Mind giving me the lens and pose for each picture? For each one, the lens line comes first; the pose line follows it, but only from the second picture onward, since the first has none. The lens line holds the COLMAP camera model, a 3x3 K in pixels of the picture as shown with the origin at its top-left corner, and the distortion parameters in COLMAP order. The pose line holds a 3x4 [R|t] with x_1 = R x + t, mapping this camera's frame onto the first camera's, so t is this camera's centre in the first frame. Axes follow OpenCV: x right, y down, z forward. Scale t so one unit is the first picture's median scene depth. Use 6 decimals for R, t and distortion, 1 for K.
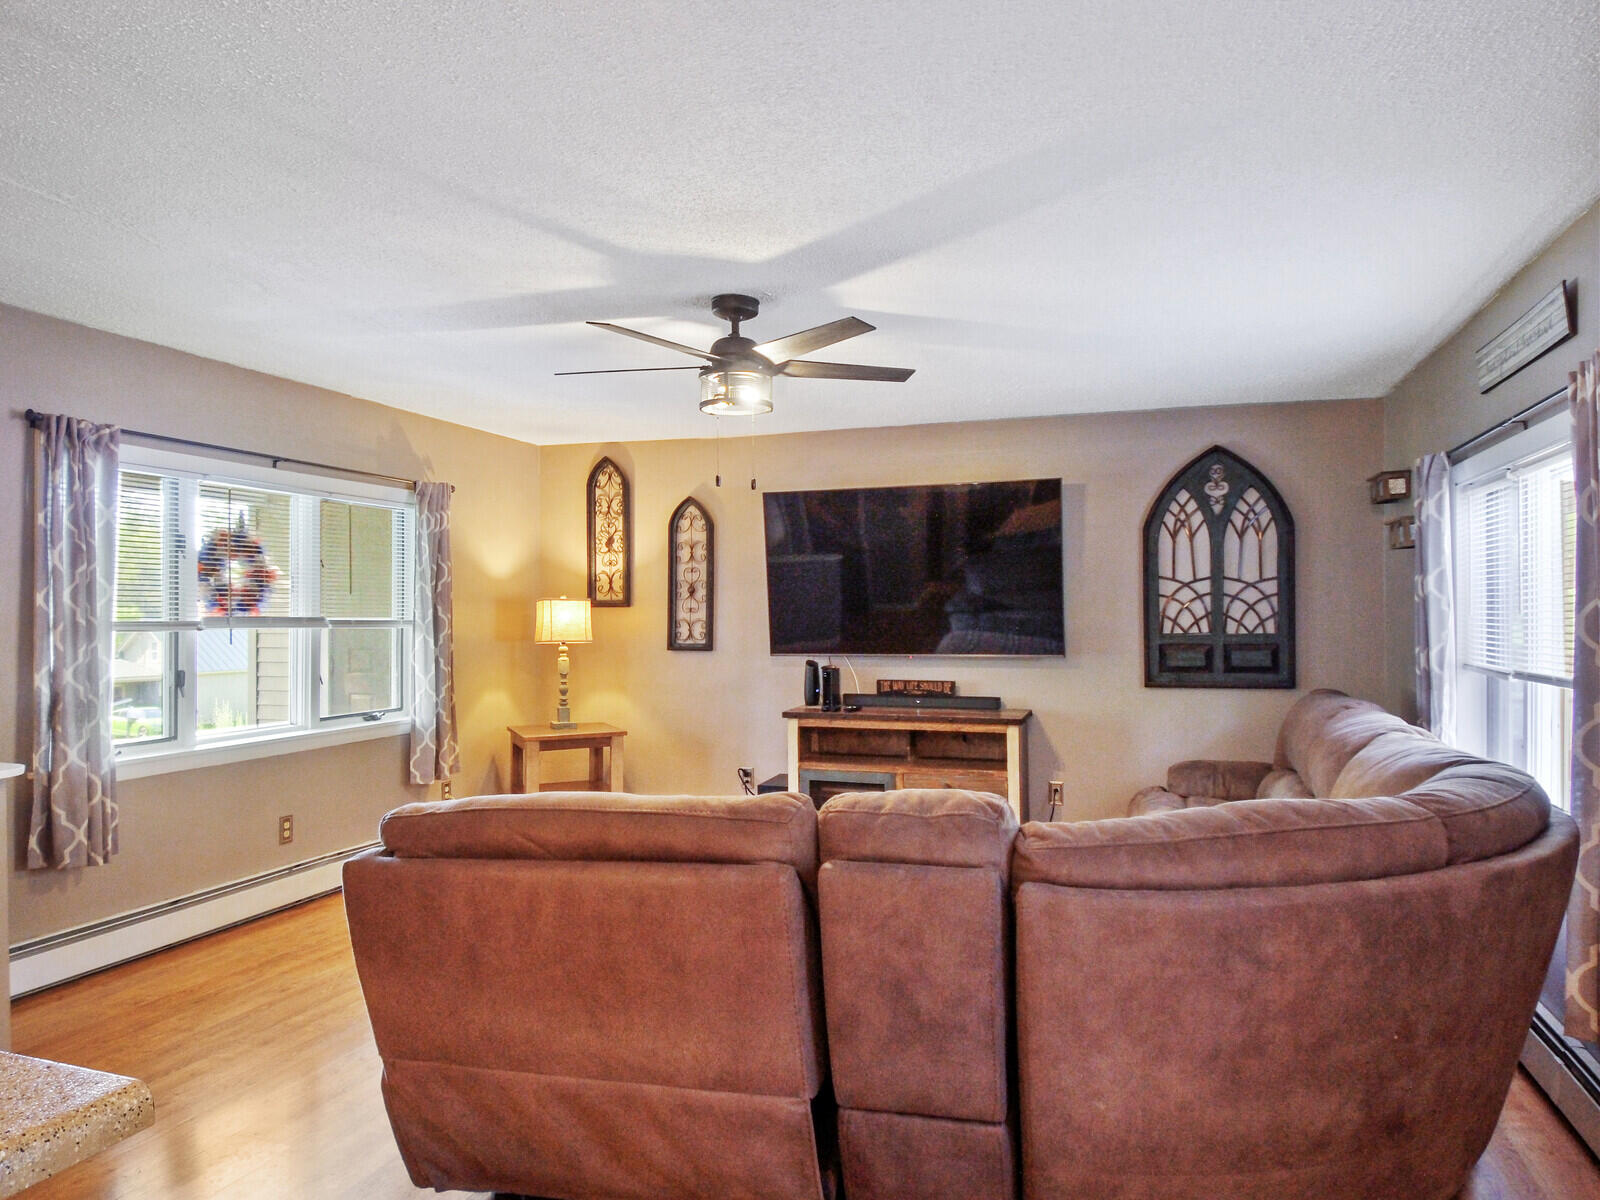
lens RADIAL K [[1126.7, 0, 824.7], [0, 1126.7, 613.1], [0, 0, 1]] dist [0.050929, -0.080735]
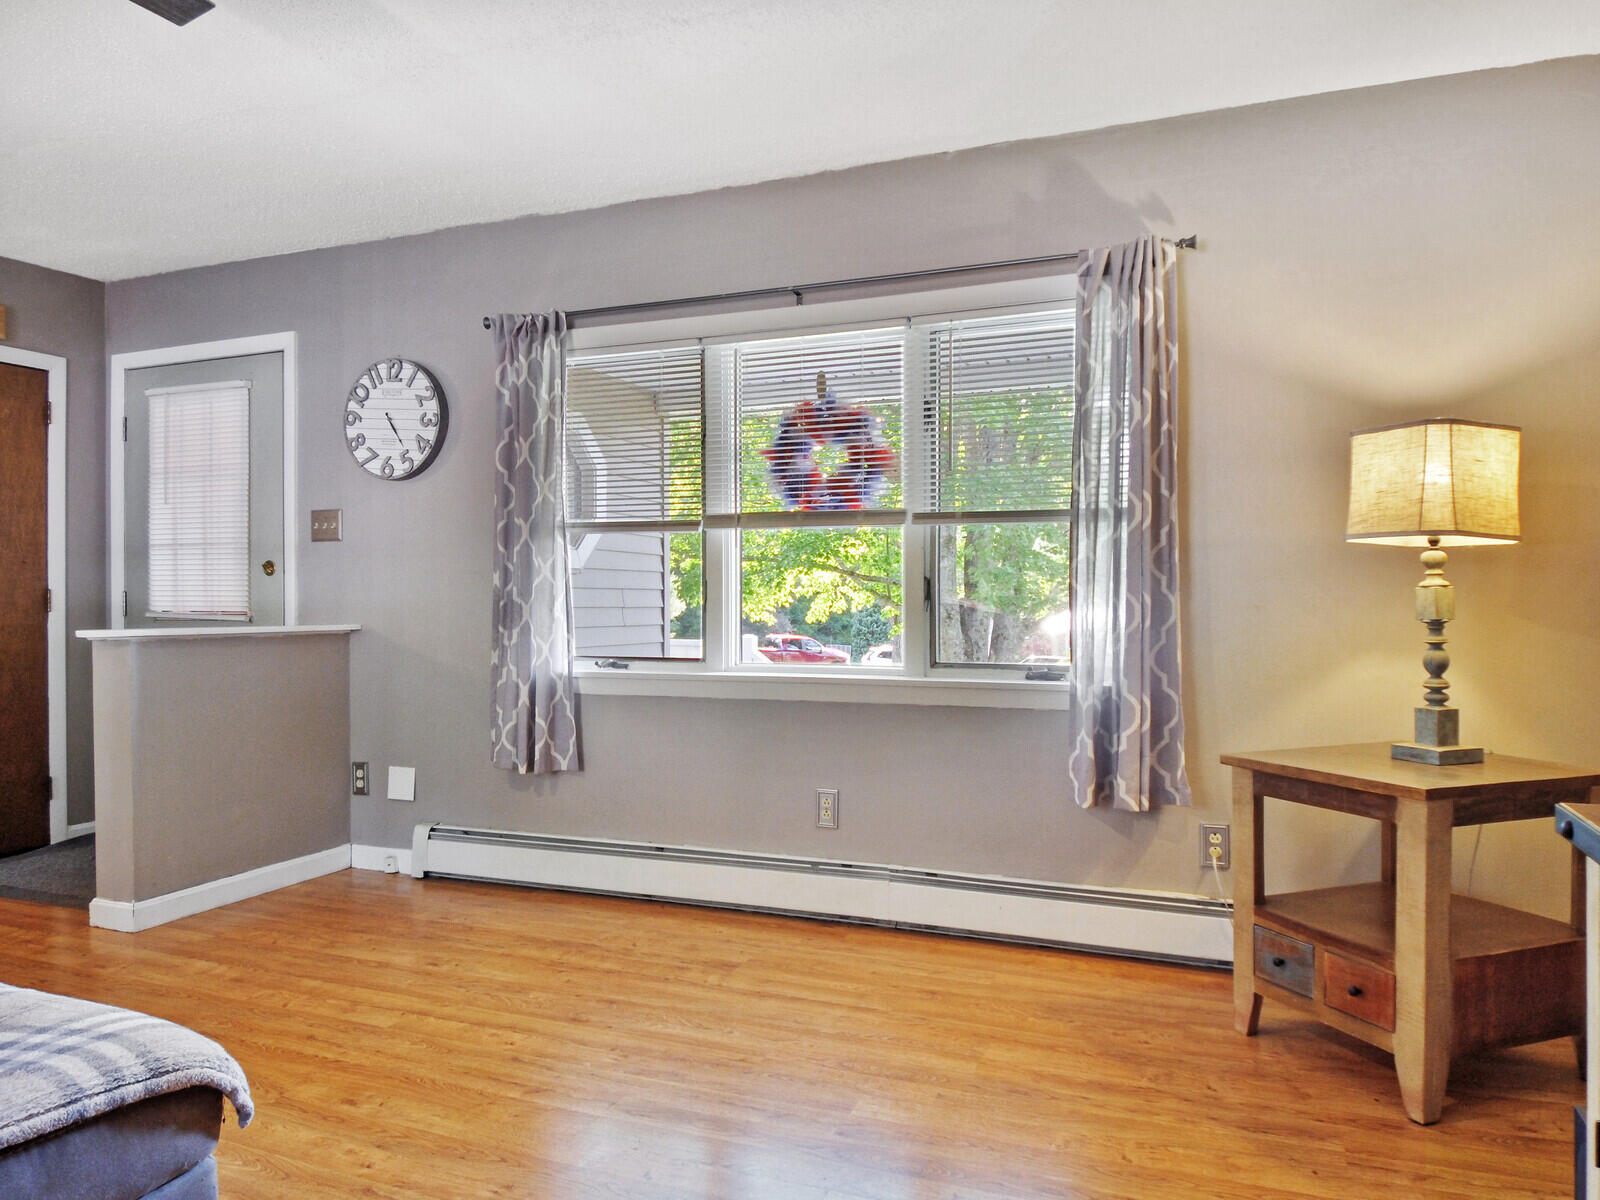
lens RADIAL K [[1126.7, 0, 797.9], [0, 1126.7, 607.0], [0, 0, 1]] dist [0.050929, -0.080735]
pose [[-0.098969, 0.005648, -0.995074, 0.197092], [-0.000998, 0.999983, 0.005775, 0.051071], [0.995090, 0.001565, -0.098962, 0.899388]]
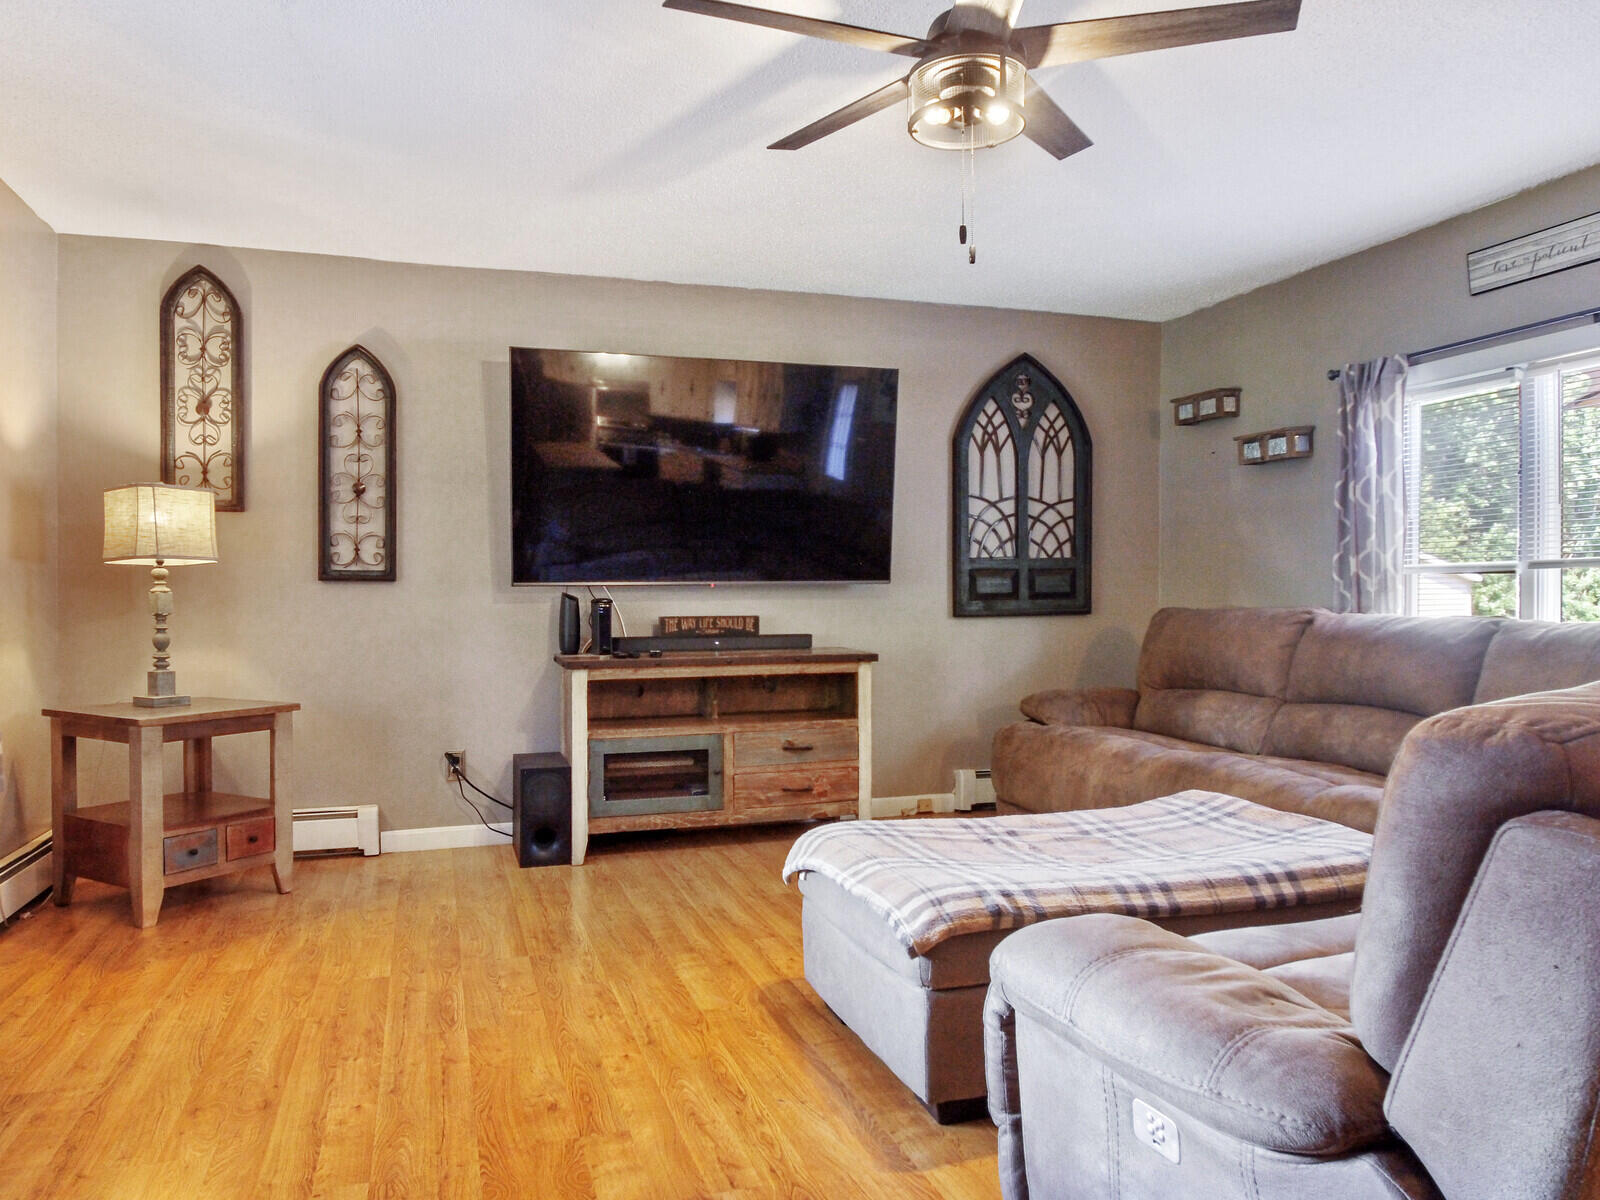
lens RADIAL K [[1126.7, 0, 824.0], [0, 1126.7, 640.7], [0, 0, 1]] dist [0.050929, -0.080735]
pose [[0.807735, -0.023918, 0.589060, -0.330328], [0.004856, 0.999413, 0.033922, 0.053435], [-0.589526, -0.024540, 0.807377, 0.340242]]
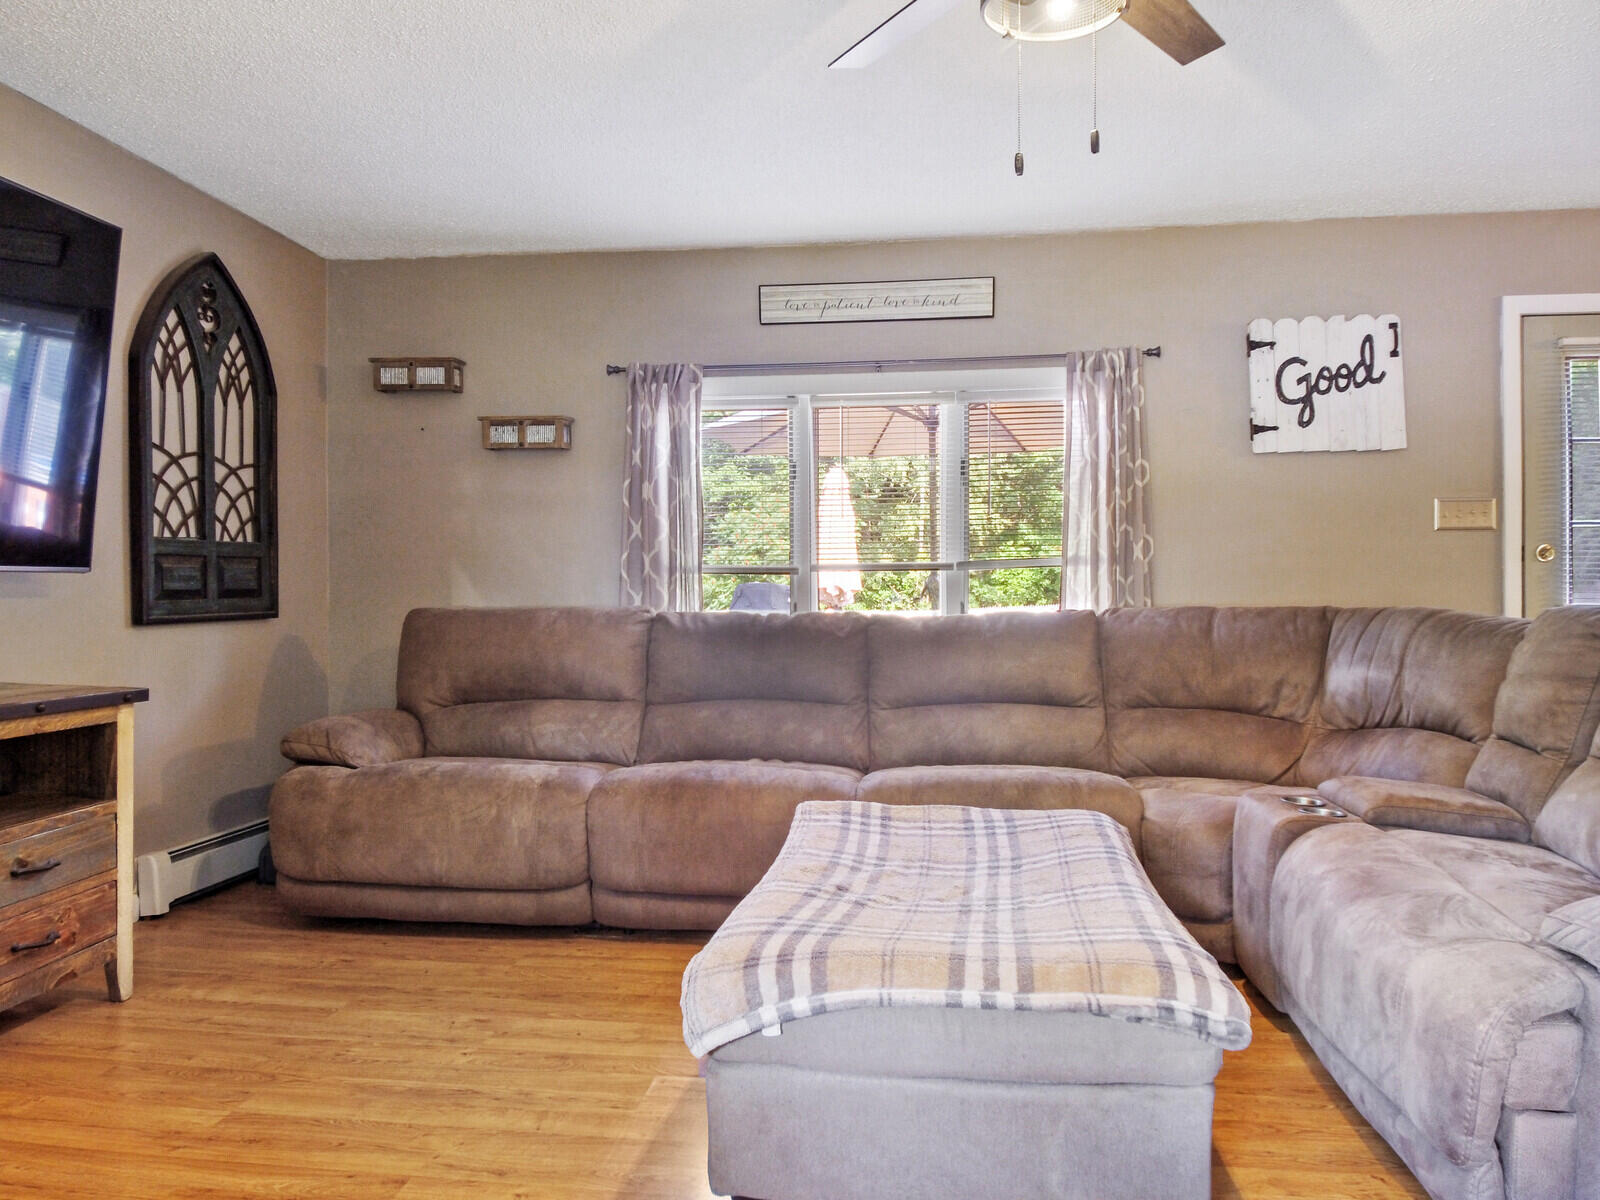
lens RADIAL K [[1126.7, 0, 777.0], [0, 1126.7, 617.3], [0, 0, 1]] dist [0.050929, -0.080735]
pose [[-0.167331, -0.021445, 0.985667, -0.360390], [0.007093, 0.999711, 0.022955, 0.049950], [-0.985875, 0.010833, -0.167131, 0.775033]]
